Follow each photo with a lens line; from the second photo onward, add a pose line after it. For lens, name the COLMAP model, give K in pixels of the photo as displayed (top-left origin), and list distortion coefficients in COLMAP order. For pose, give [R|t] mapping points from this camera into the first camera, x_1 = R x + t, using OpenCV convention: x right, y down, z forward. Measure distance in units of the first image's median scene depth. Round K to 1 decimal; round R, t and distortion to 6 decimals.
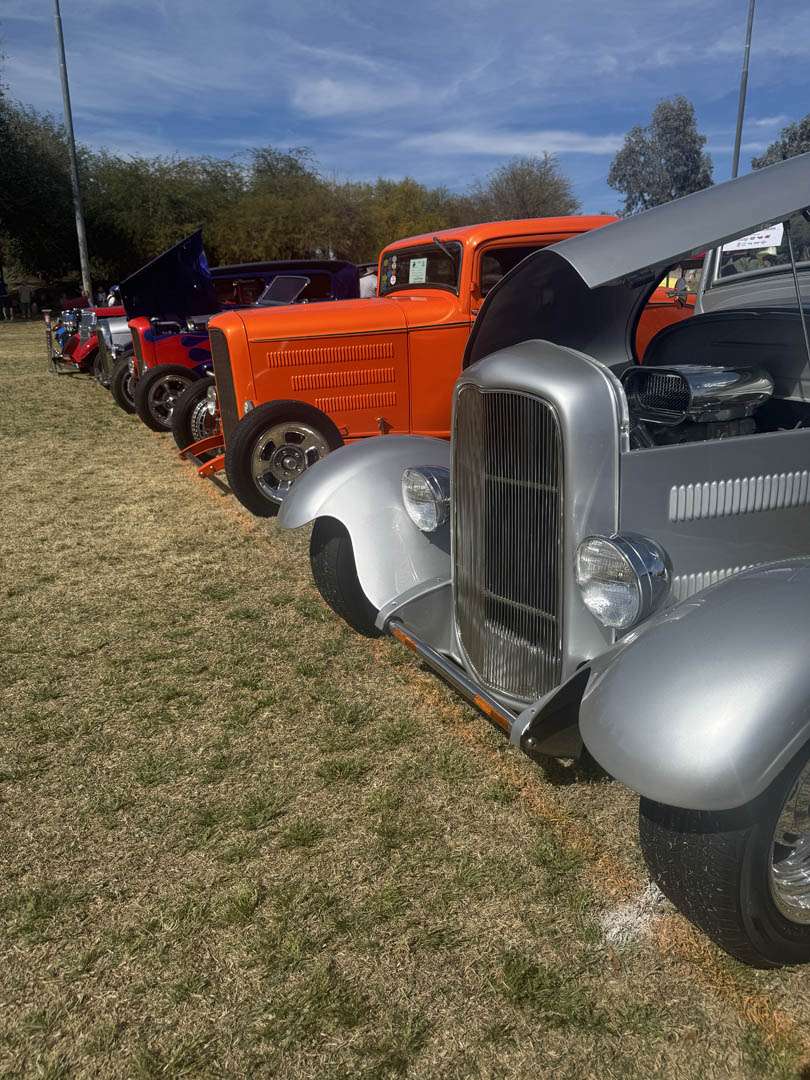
lens RADIAL K [[753.6, 0, 402.2], [0, 753.6, 539.1], [0, 0, 1]] dist [0.013479, -0.025521]
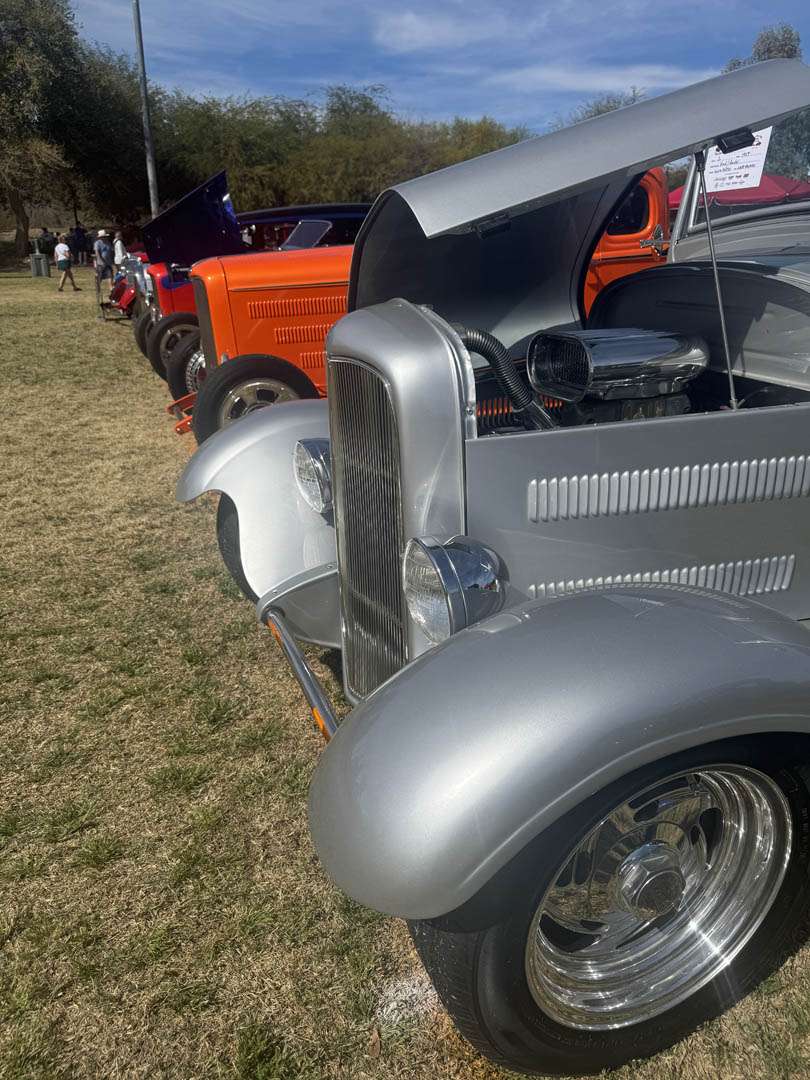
lens RADIAL K [[753.6, 0, 406.8], [0, 753.6, 536.7], [0, 0, 1]] dist [0.013479, -0.025521]
pose [[0.995654, 0.038913, -0.084615, 0.227388], [-0.033711, 0.997503, 0.062053, -0.042754], [0.086818, -0.058931, 0.994480, 0.119253]]
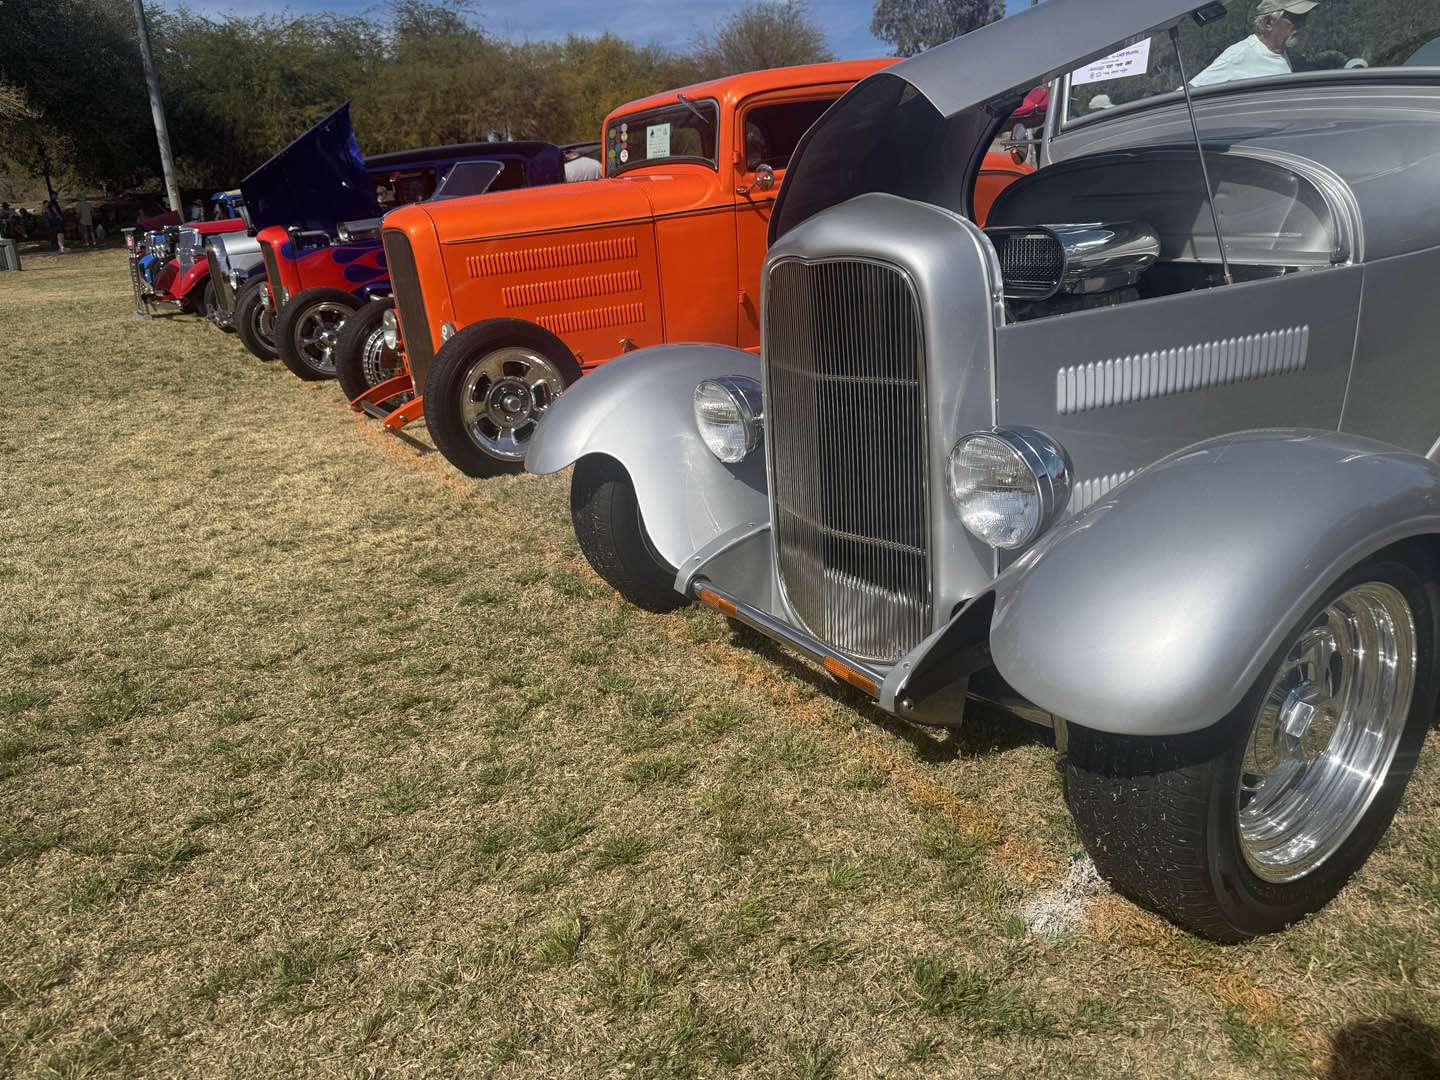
lens RADIAL K [[1004.8, 0, 710.0], [0, 1004.8, 530.0], [0, 0, 1]] dist [0.013479, -0.025521]
pose [[0.994527, -0.070894, 0.076743, -0.075751], [0.069941, 0.997438, 0.015032, 0.044143], [-0.077612, -0.009582, 0.996938, -0.015754]]
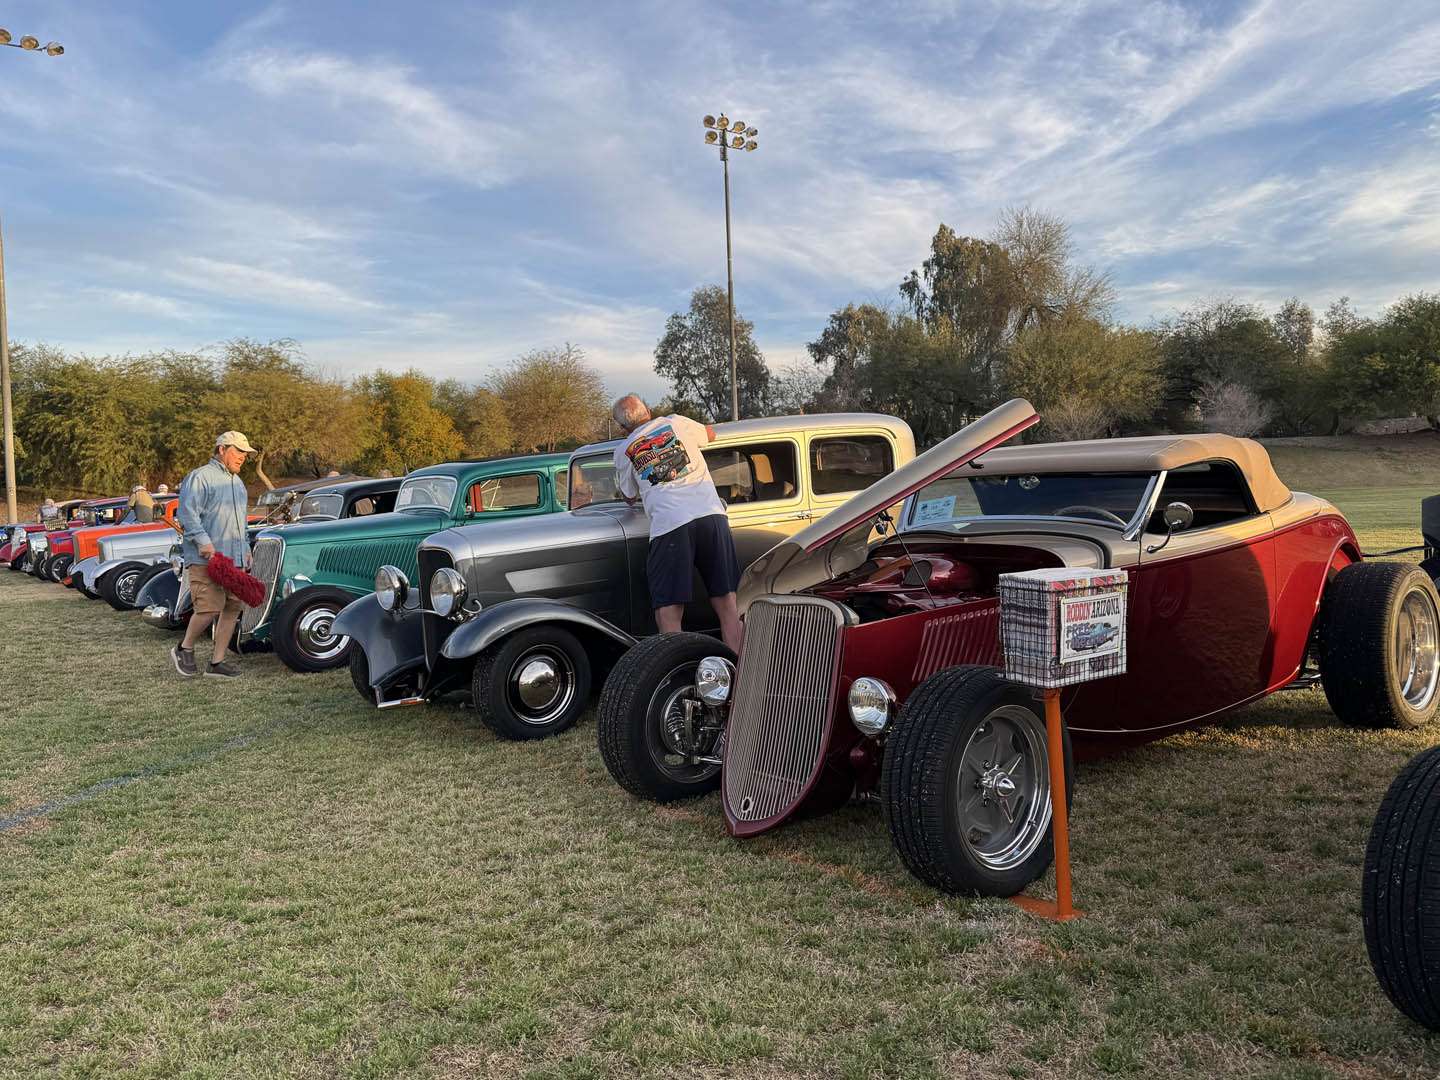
lens RADIAL K [[1139.7, 0, 720.4], [0, 1139.7, 544.8], [0, 0, 1]] dist [0.000005, 0.003260]
pose [[0.982219, -0.029184, 0.185456, 2.690570], [0.075541, 0.965783, -0.248107, 2.069097], [-0.171870, 0.257705, 0.950815, -7.142164]]
